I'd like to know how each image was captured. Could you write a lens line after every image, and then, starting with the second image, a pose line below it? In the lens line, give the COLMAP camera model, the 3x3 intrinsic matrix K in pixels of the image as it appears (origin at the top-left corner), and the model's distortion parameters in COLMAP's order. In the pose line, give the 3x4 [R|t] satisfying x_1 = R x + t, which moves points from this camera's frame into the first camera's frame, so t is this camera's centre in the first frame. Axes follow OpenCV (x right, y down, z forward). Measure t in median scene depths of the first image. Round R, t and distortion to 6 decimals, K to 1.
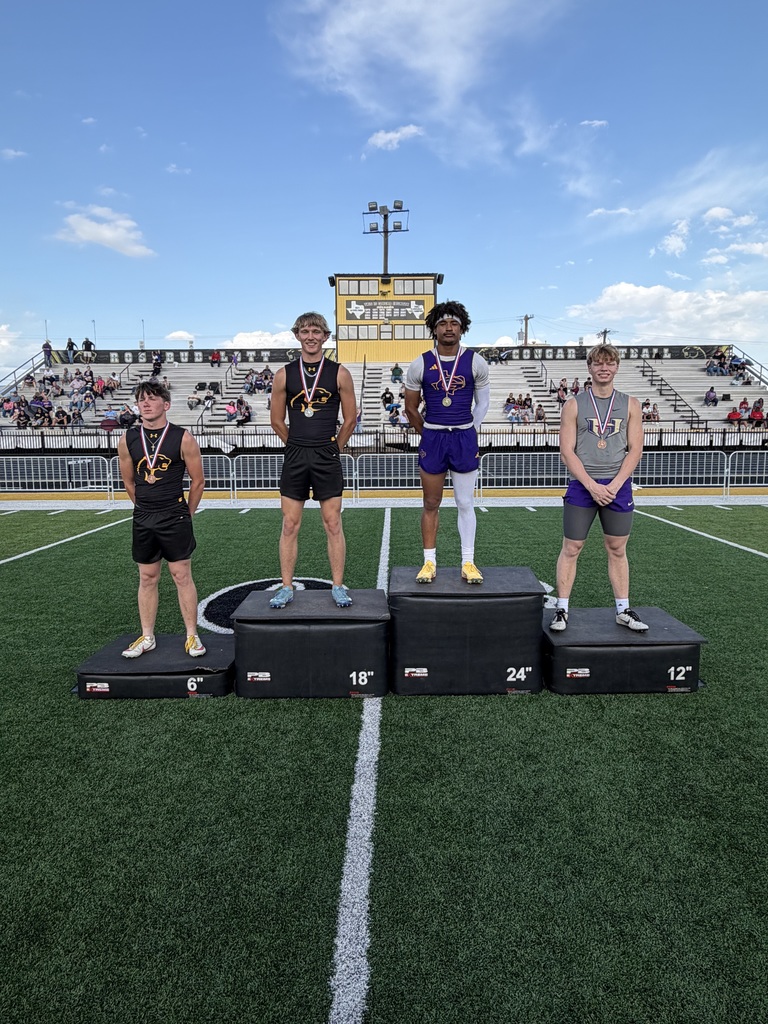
lens RADIAL K [[659.6, 0, 380.7], [0, 659.6, 506.5], [0, 0, 1]] dist [-0.015446, 0.006738]
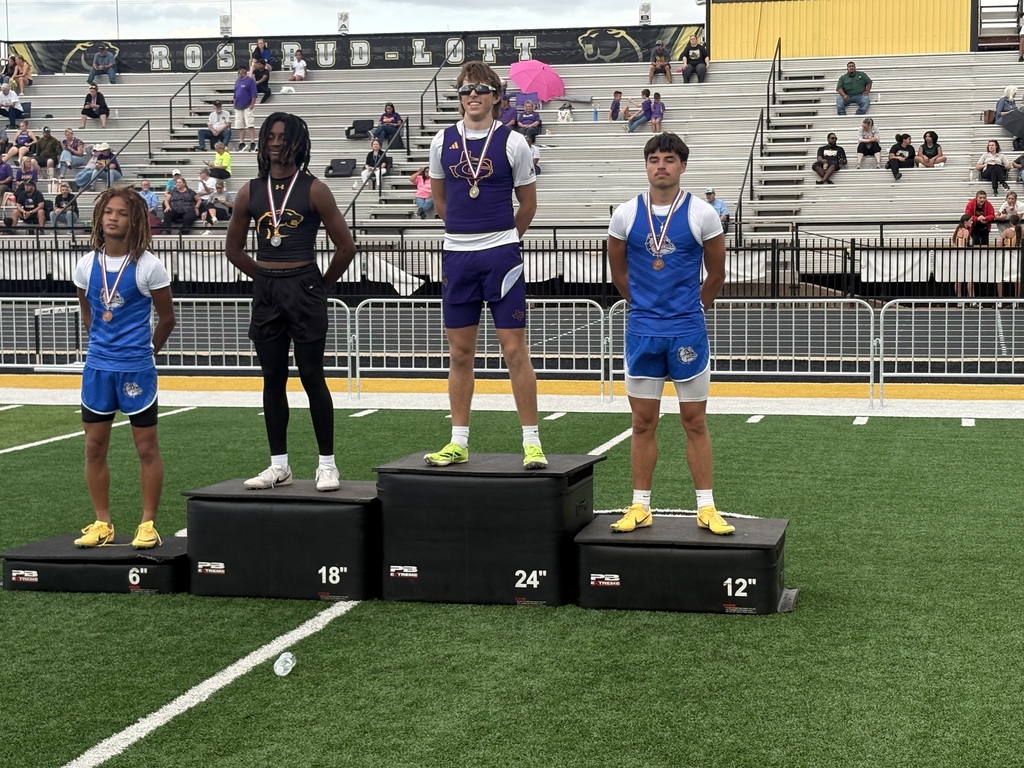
lens RADIAL K [[2058.2, 0, 501.0], [0, 2058.2, 384.4], [0, 0, 1]] dist [0.155513, 0.000000]
pose [[0.972490, 0.017783, -0.232264, 0.375567], [-0.026994, 0.998968, -0.036541, 0.059158], [0.231374, 0.041805, 0.971966, -0.700885]]
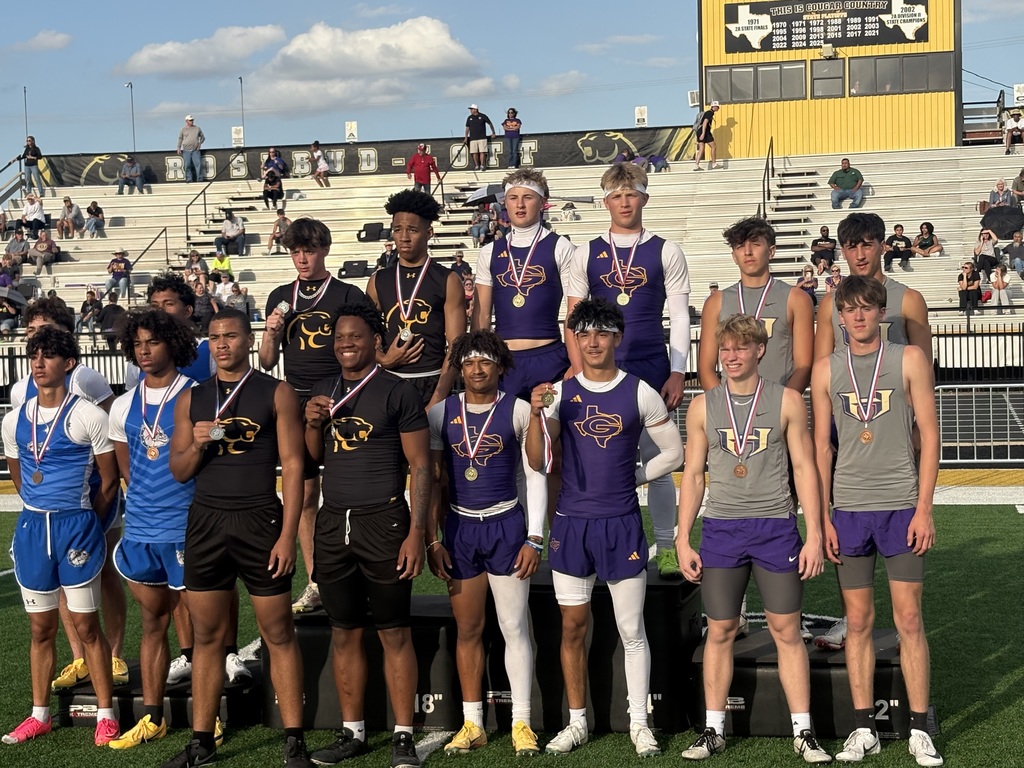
lens RADIAL K [[1912.4, 0, 507.1], [0, 1912.4, 383.3], [0, 0, 1]] dist [0.168140, 0.000000]
pose [[0.975671, -0.014212, -0.218780, 0.266324], [-0.003877, 0.996622, -0.082029, 0.042458], [0.219206, 0.080881, 0.972320, -0.538642]]
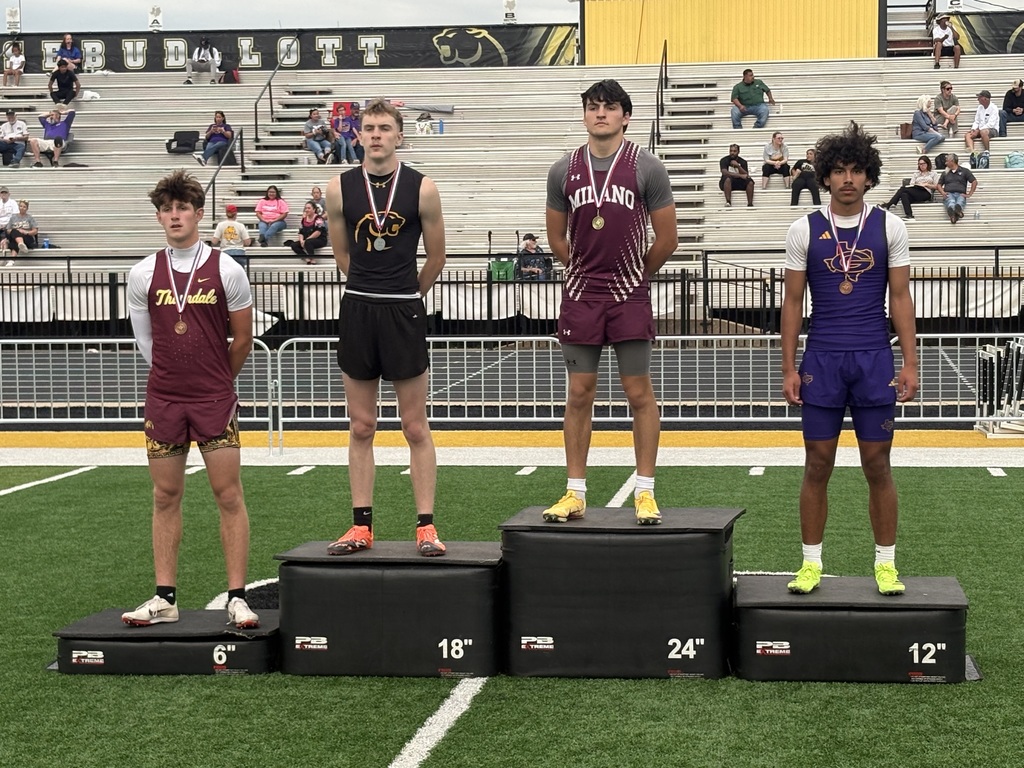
lens RADIAL K [[2409.3, 0, 485.8], [0, 2409.3, 397.9], [0, 0, 1]] dist [0.208529, 0.000000]
pose [[0.991581, 0.004375, -0.129413, 0.167705], [-0.011772, 0.998336, -0.056450, 0.070895], [0.128951, 0.057498, 0.989983, -0.786003]]
